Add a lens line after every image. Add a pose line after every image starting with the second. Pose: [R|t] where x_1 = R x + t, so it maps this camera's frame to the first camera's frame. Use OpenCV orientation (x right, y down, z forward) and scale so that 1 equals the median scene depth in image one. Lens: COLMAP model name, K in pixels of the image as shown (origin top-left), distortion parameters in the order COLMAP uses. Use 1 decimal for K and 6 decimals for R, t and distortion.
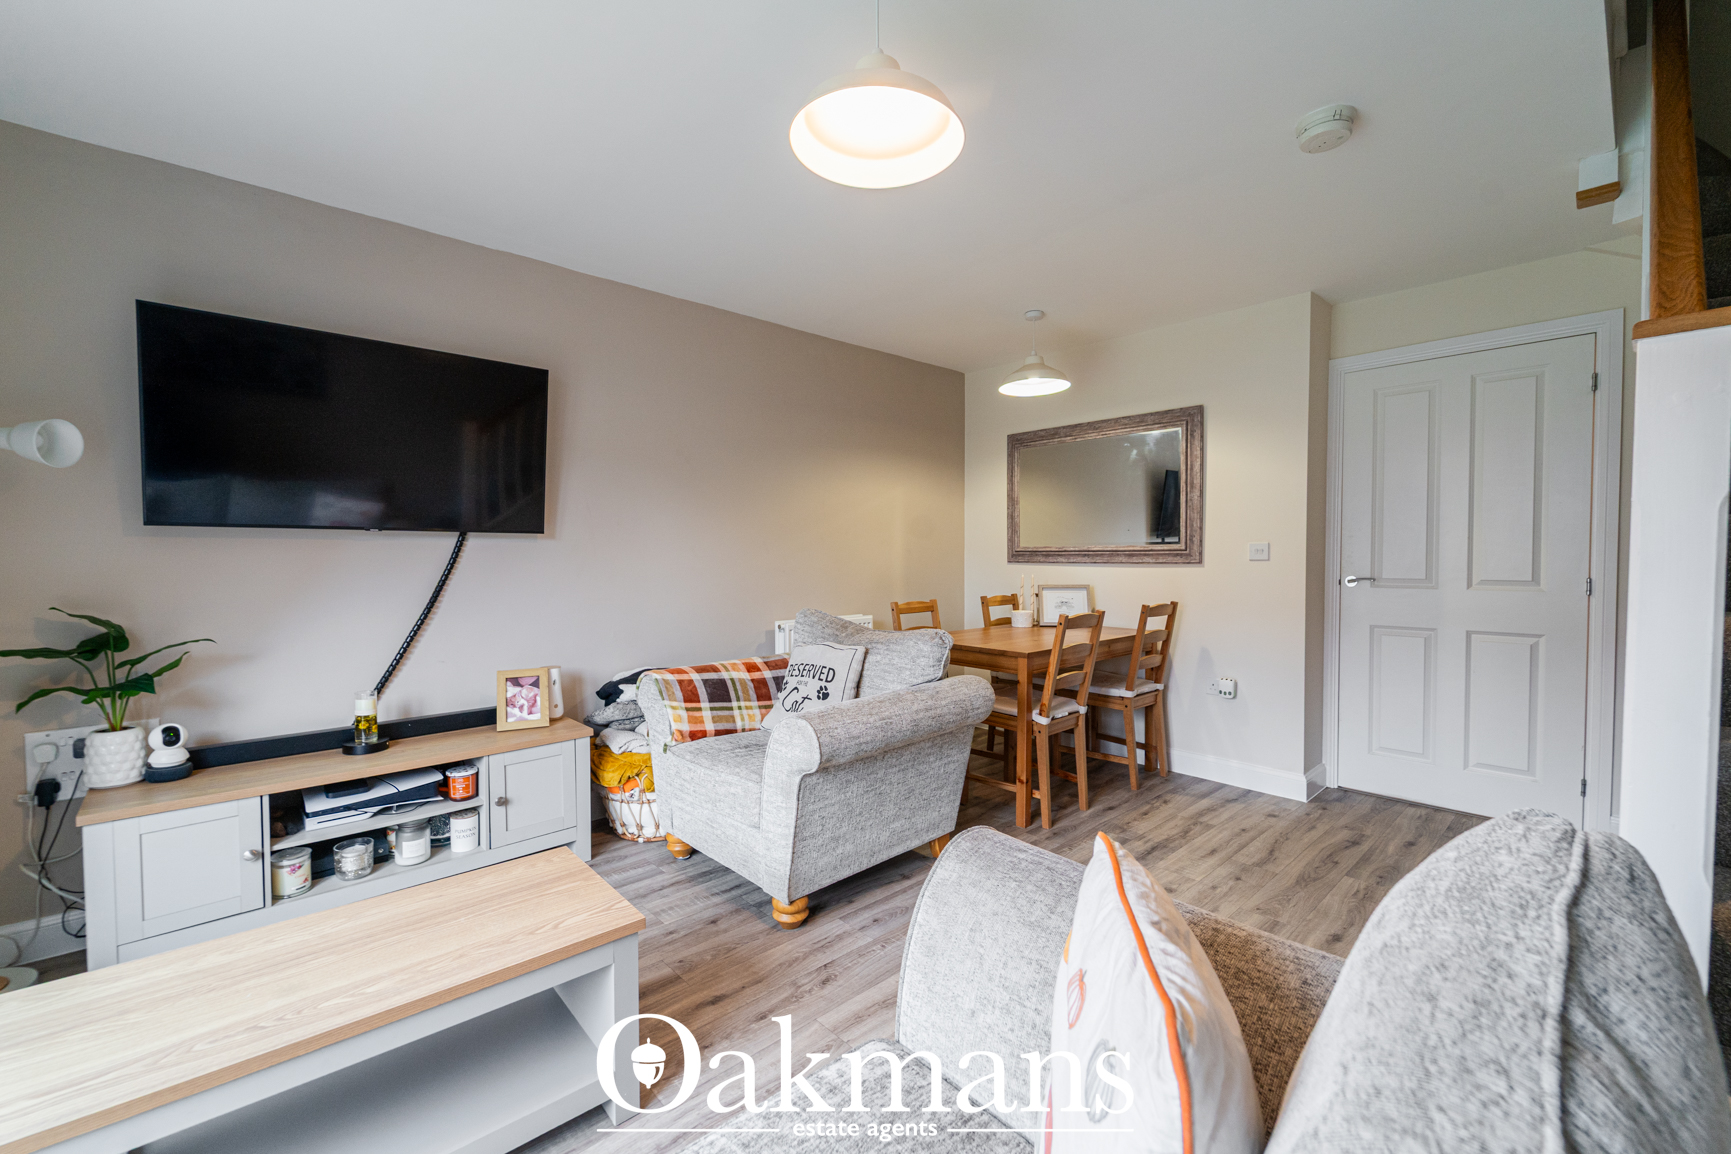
lens RADIAL K [[703.2, 0, 870.4], [0, 703.2, 572.5], [0, 0, 1]] dist [-0.001482, -0.000452]
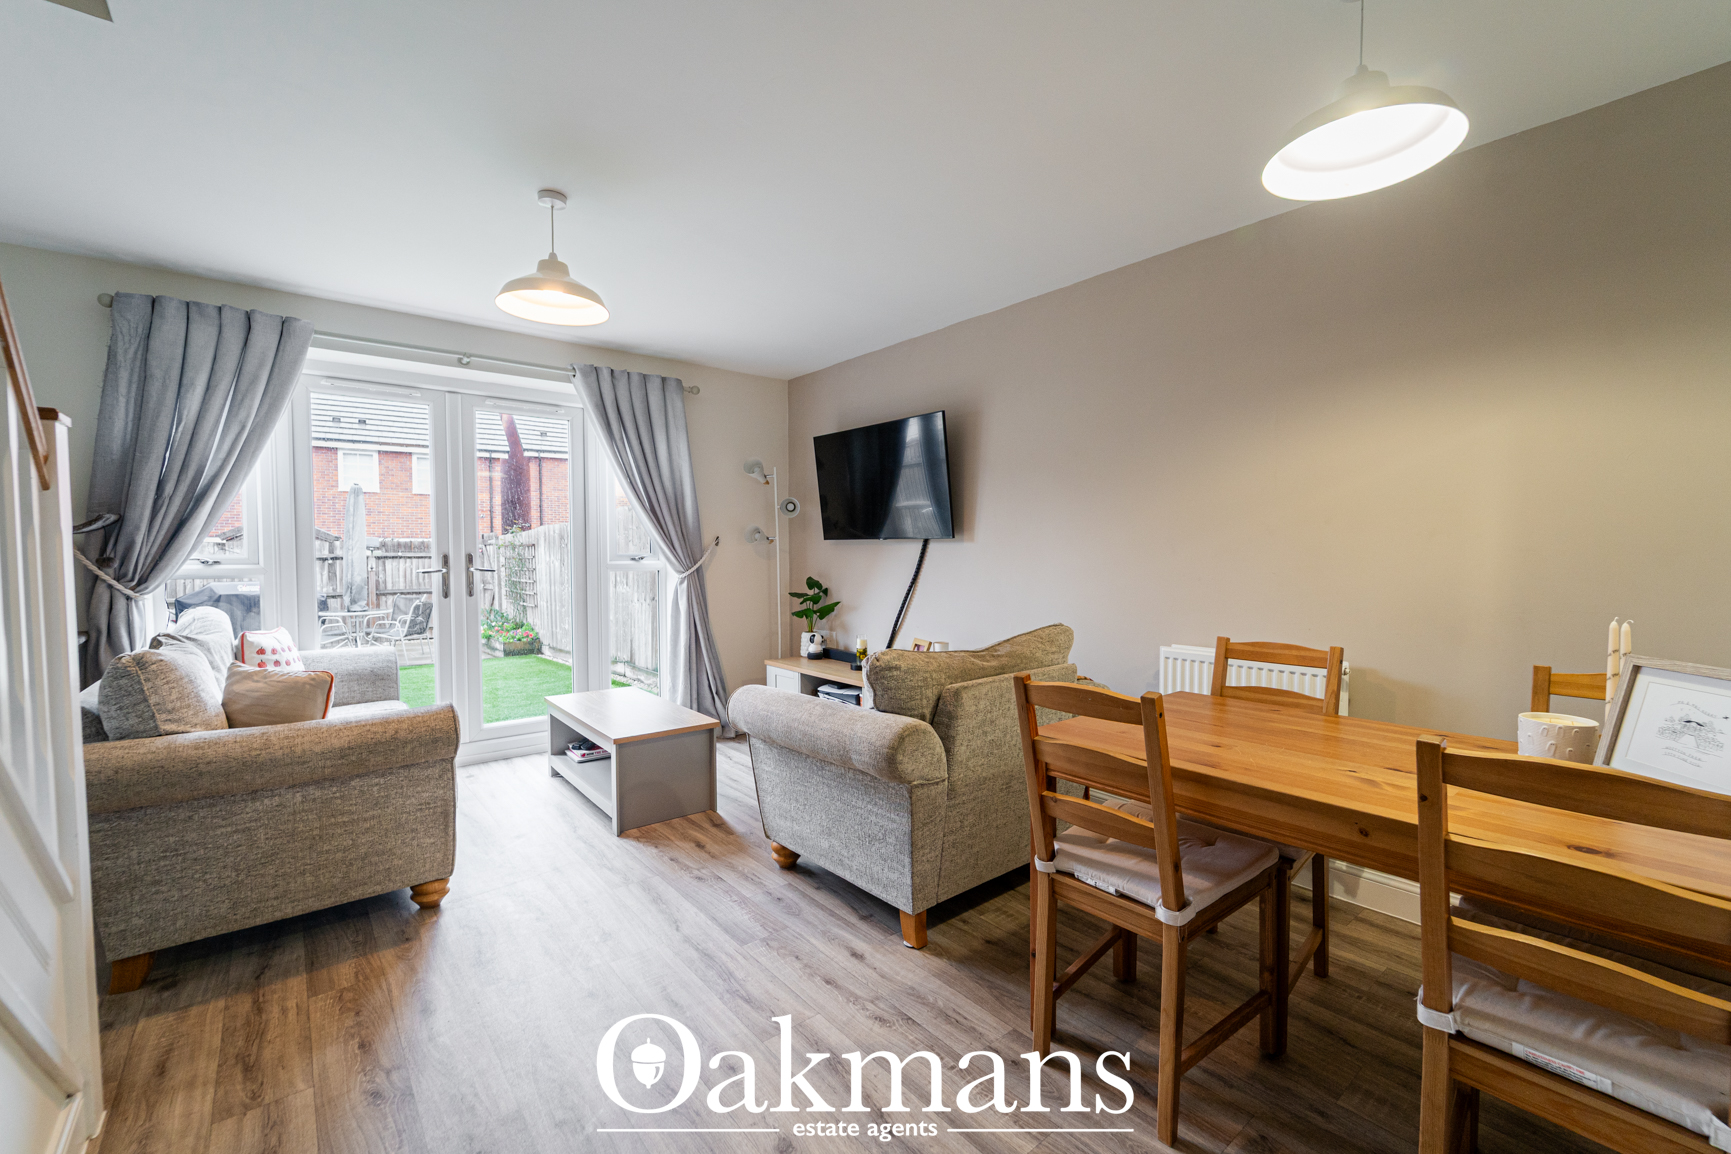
lens RADIAL K [[717.9, 0, 872.5], [0, 717.9, 573.5], [0, 0, 1]] dist [-0.002794, -0.000695]
pose [[-0.052216, 0.035002, -0.998022, 0.967292], [-0.023396, 0.999068, 0.036263, -0.040279], [0.998362, 0.025244, -0.051348, 1.065230]]
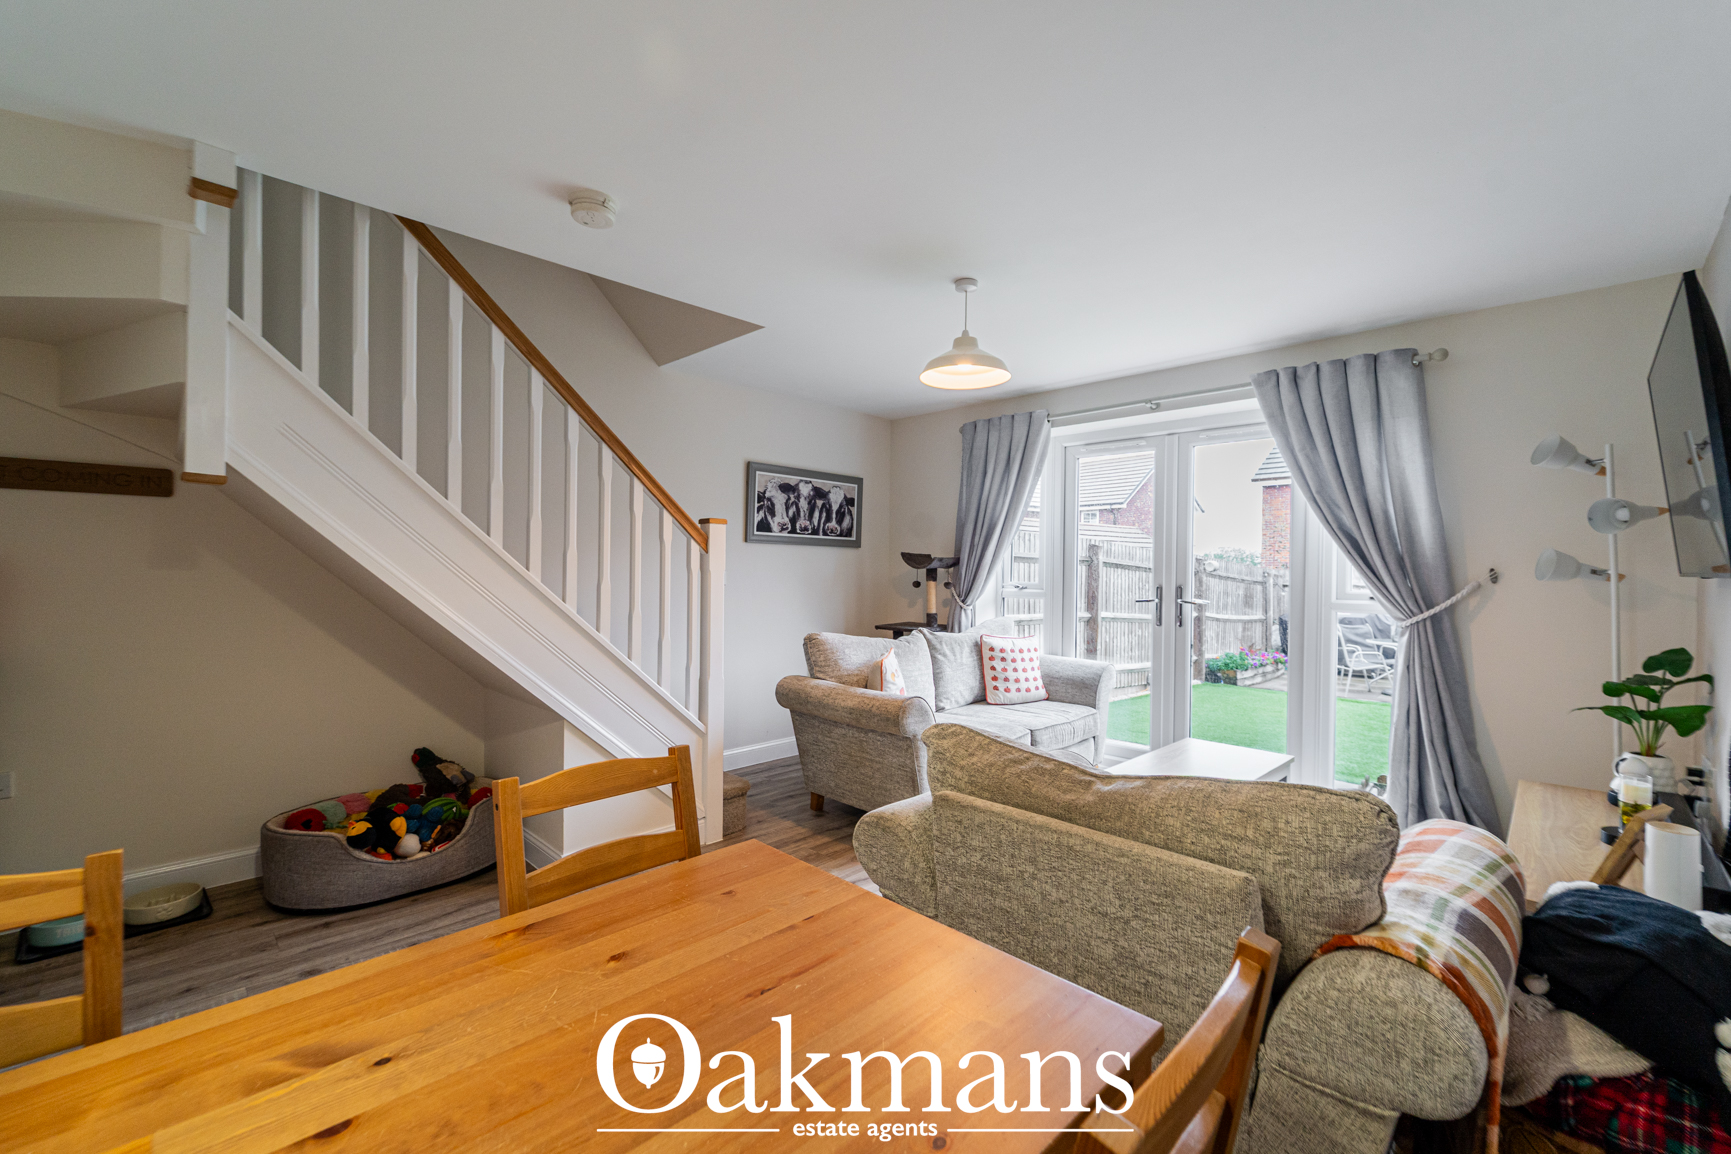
lens RADIAL K [[717.9, 0, 872.5], [0, 717.9, 573.5], [0, 0, 1]] dist [-0.002794, -0.000695]
pose [[-0.998520, -0.008572, -0.053712, 0.215657], [-0.010283, 0.999445, 0.031671, -0.078867], [0.053410, 0.032177, -0.998054, 1.703875]]
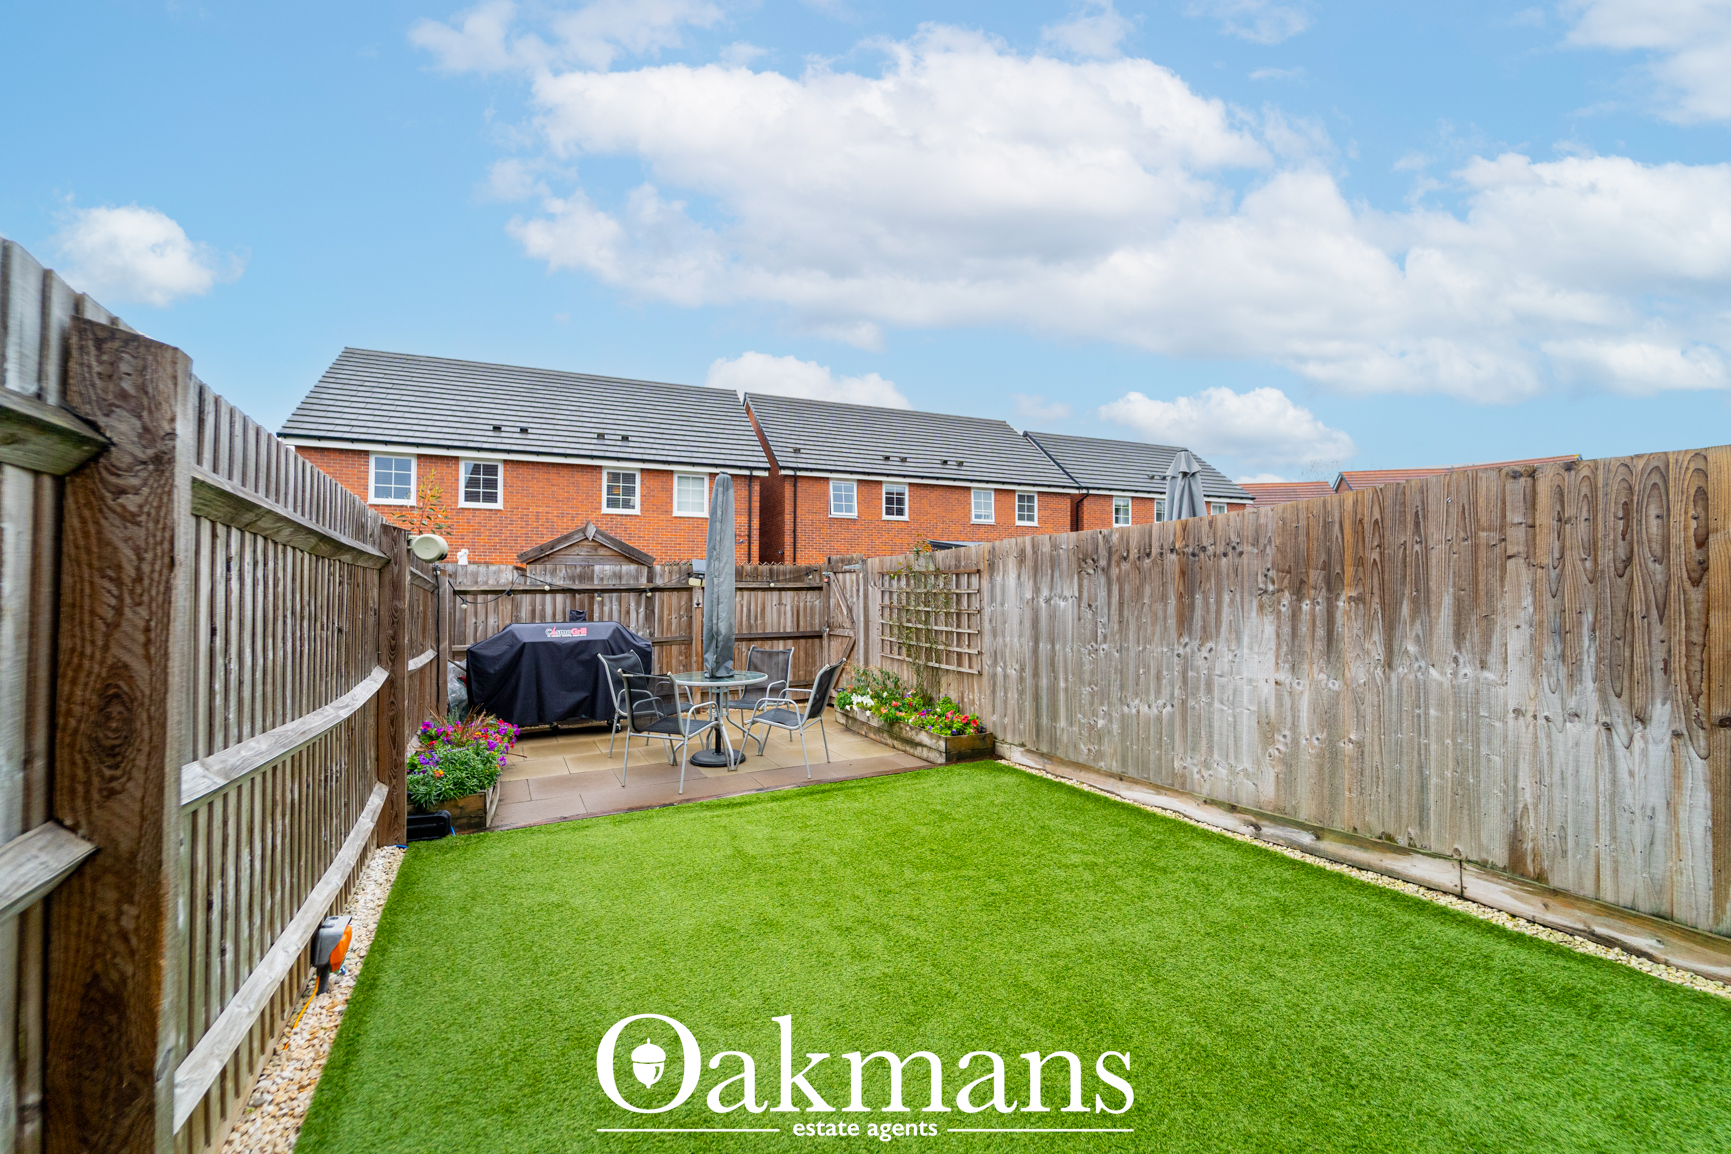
lens RADIAL K [[717.9, 0, 872.5], [0, 717.9, 573.5], [0, 0, 1]] dist [-0.002794, -0.000695]
pose [[-0.271041, -0.011197, -0.962503, -0.645457], [-0.027870, 0.999604, -0.003781, 0.024290], [0.962164, 0.025800, -0.271246, -0.860641]]
